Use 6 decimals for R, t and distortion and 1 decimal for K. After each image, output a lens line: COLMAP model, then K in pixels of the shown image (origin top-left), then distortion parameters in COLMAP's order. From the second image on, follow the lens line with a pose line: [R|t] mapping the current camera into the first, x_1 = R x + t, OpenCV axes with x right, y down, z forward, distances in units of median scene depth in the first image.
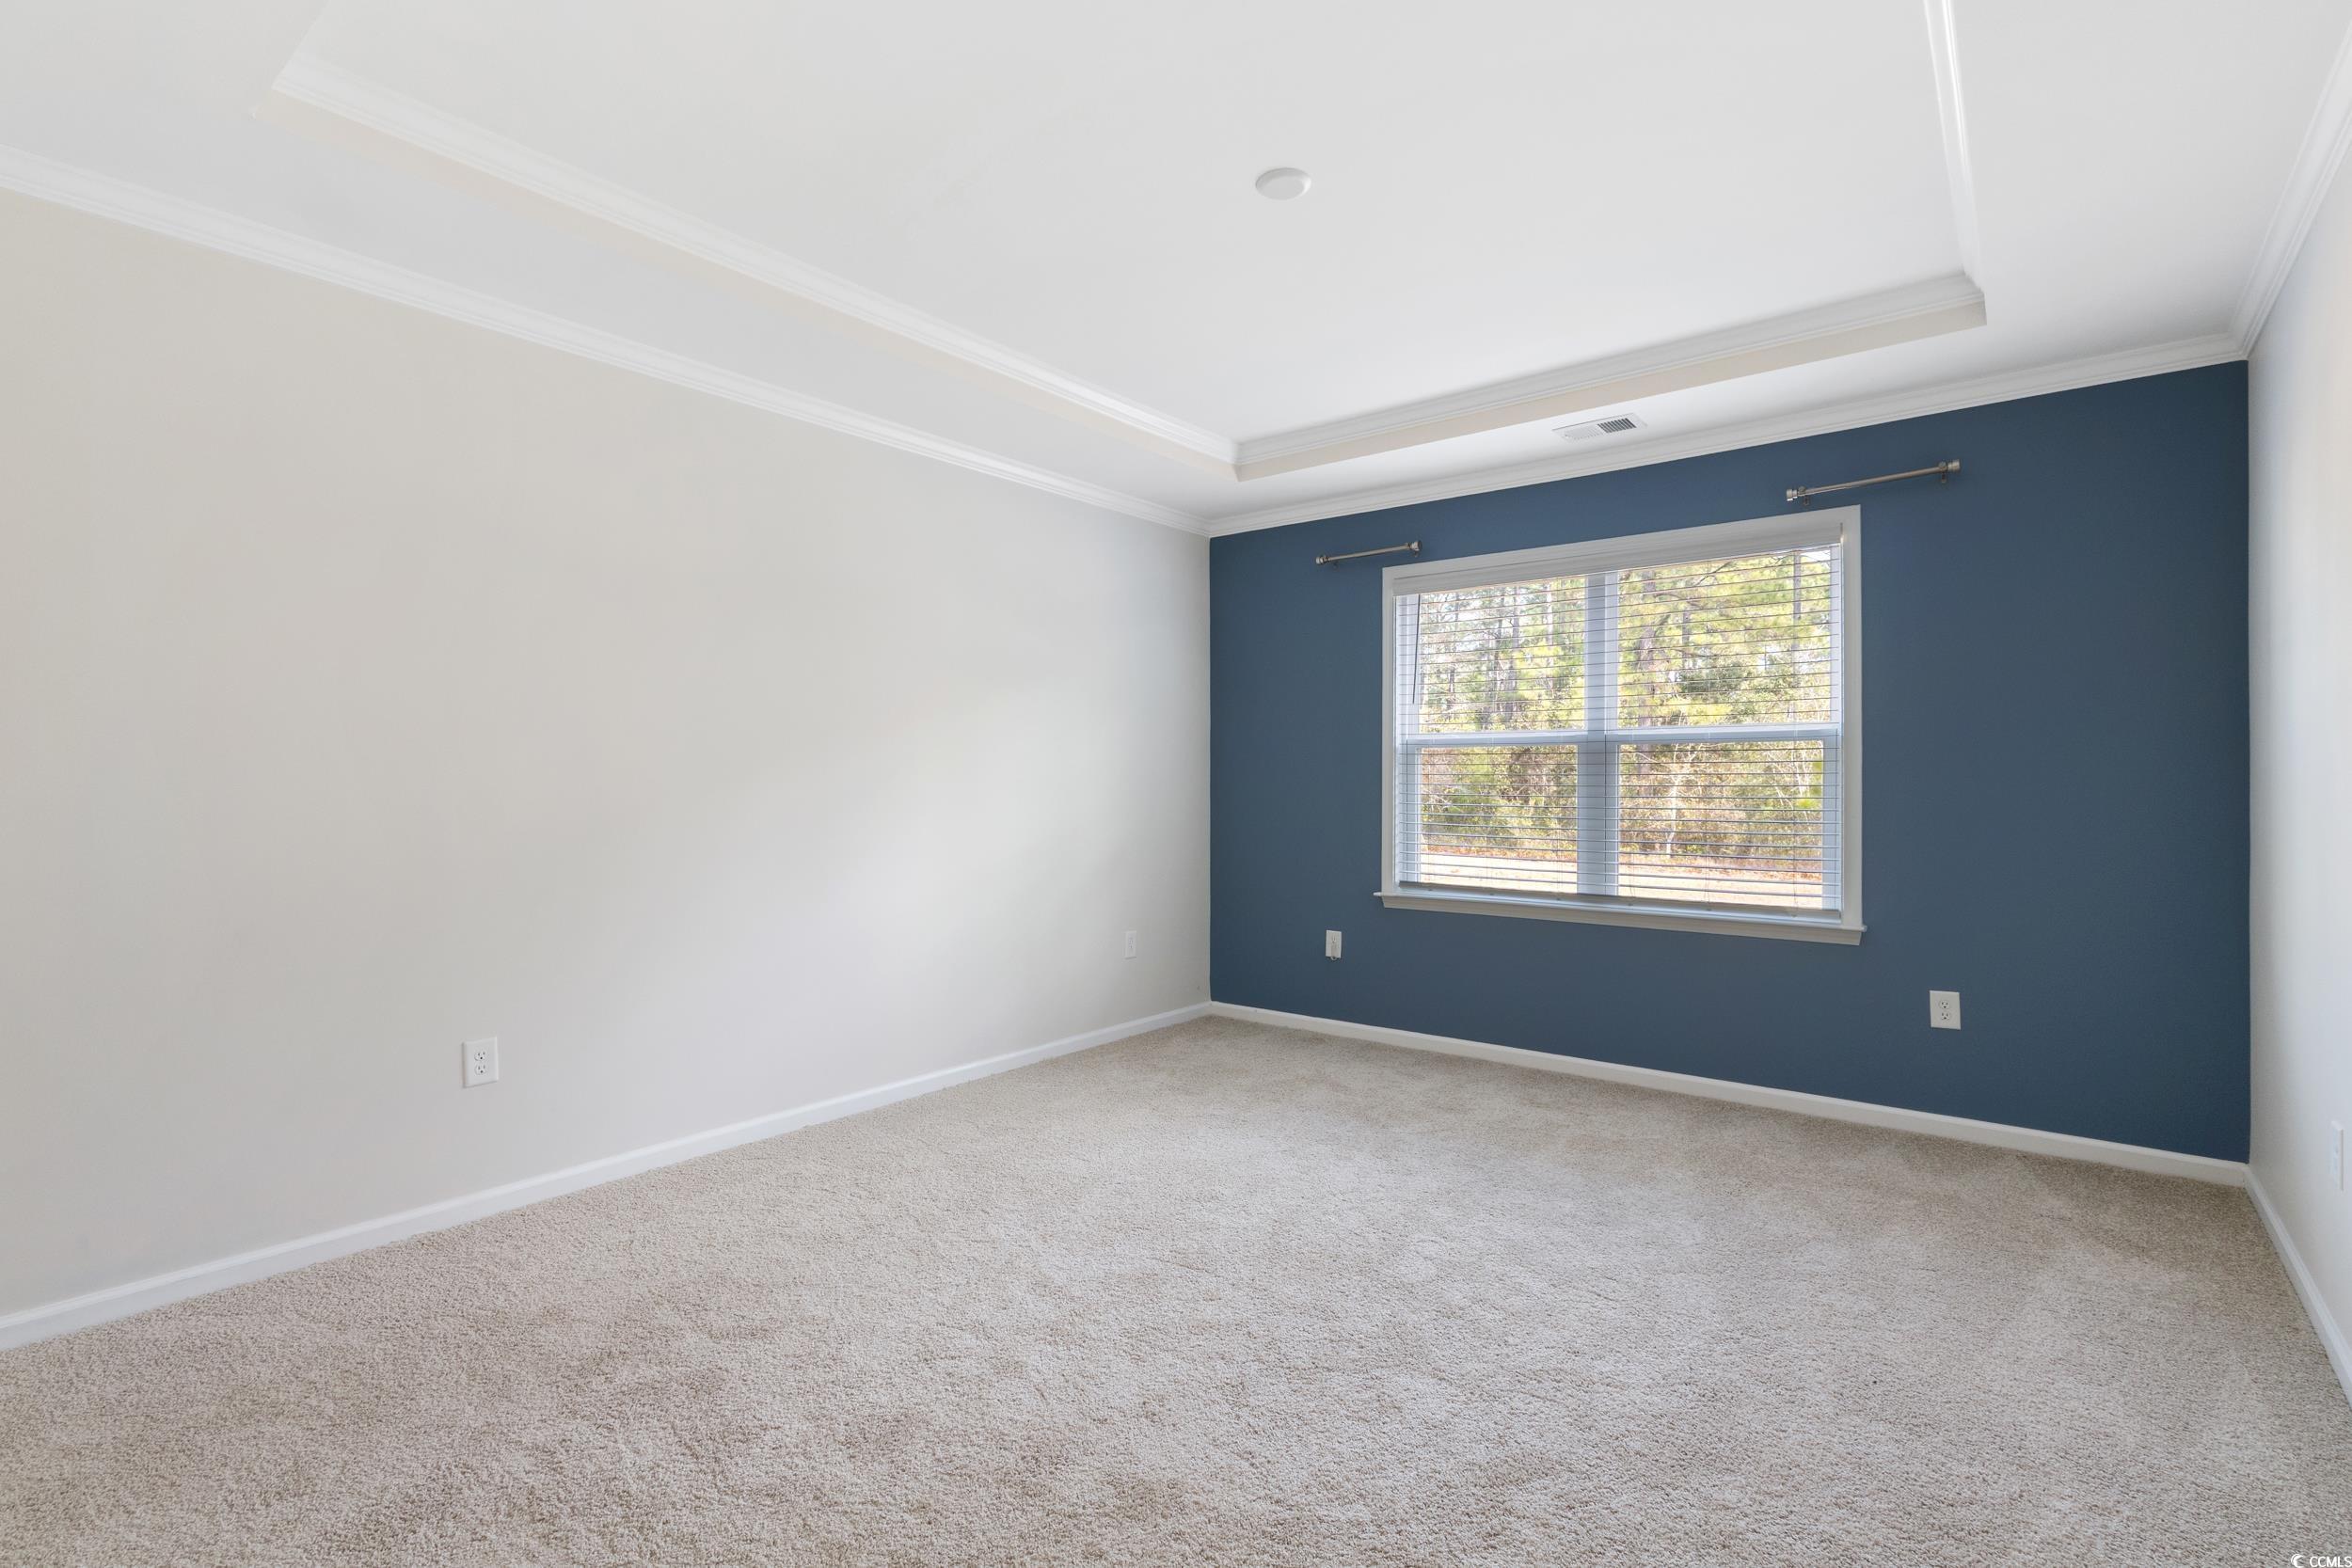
lens RADIAL K [[1114.0, 0, 1176.0], [0, 1114.0, 784.0], [0, 0, 1]] dist [0.007274, 0.001396]
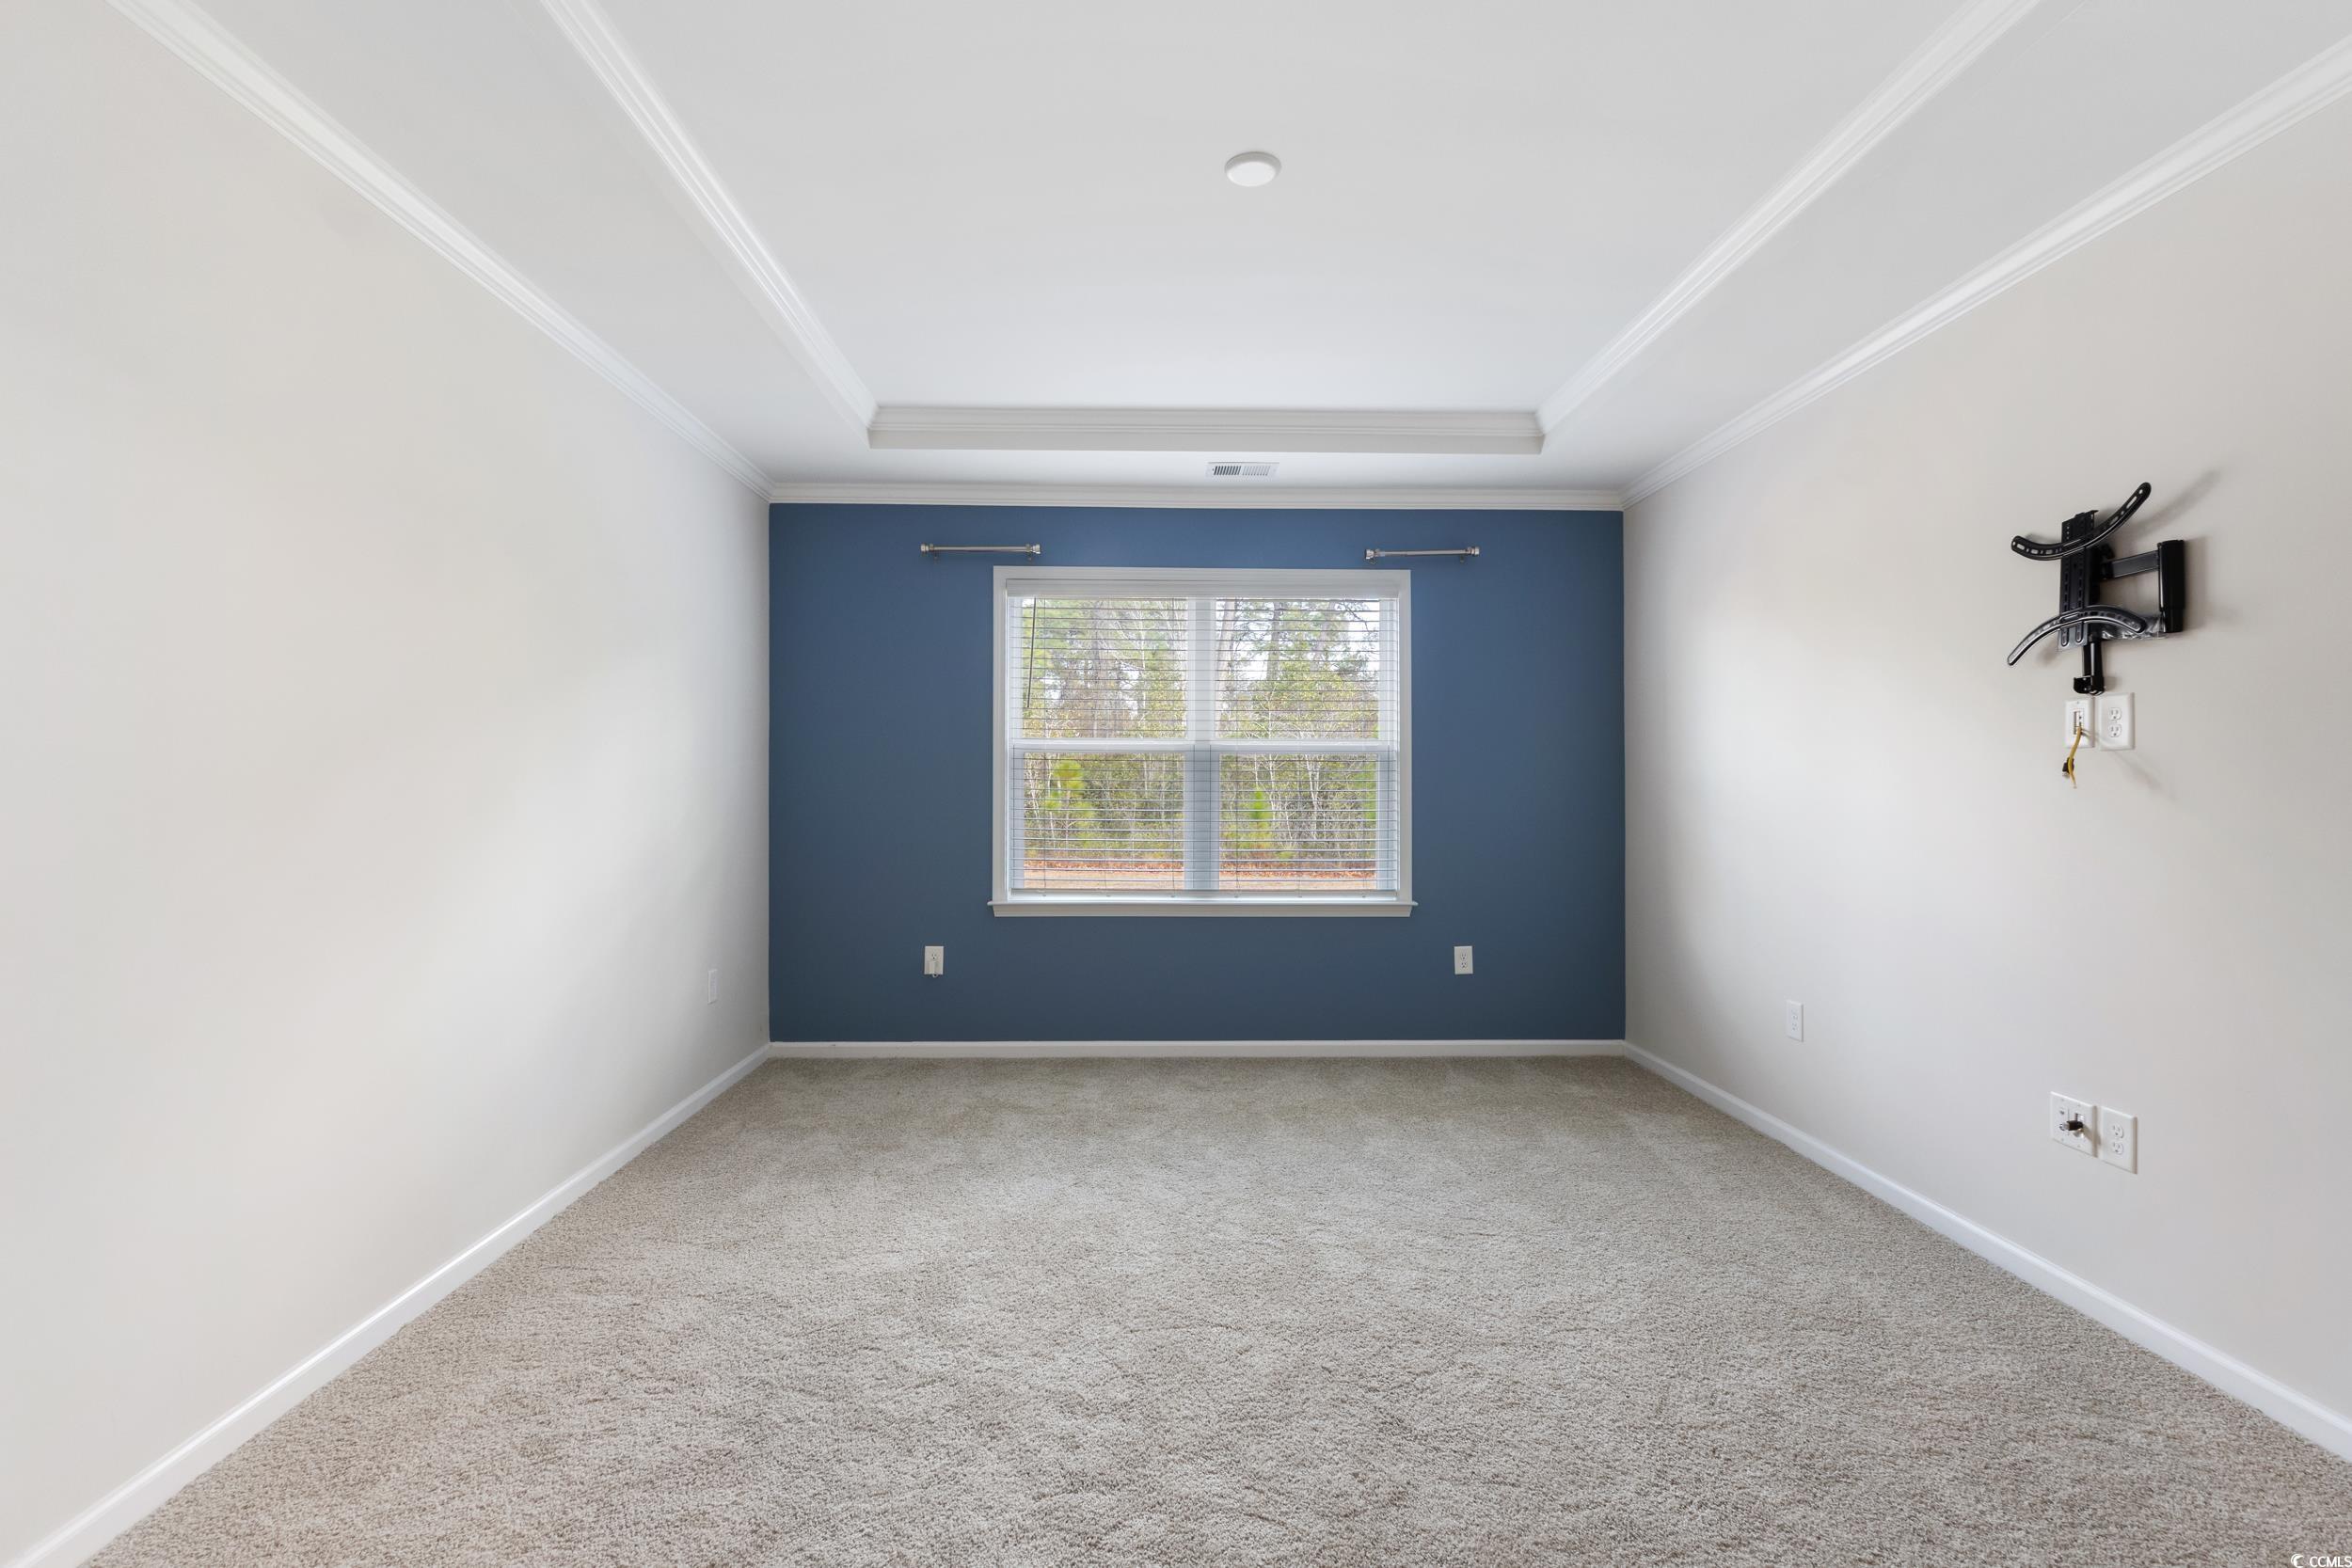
lens RADIAL K [[1087.5, 0, 1166.0], [0, 1087.5, 778.6], [0, 0, 1]] dist [0.004528, 0.000923]
pose [[0.762165, 0.006990, 0.647345, -0.397517], [-0.001196, 0.999955, -0.009390, -0.000466], [-0.647381, 0.006382, 0.762140, 0.234954]]
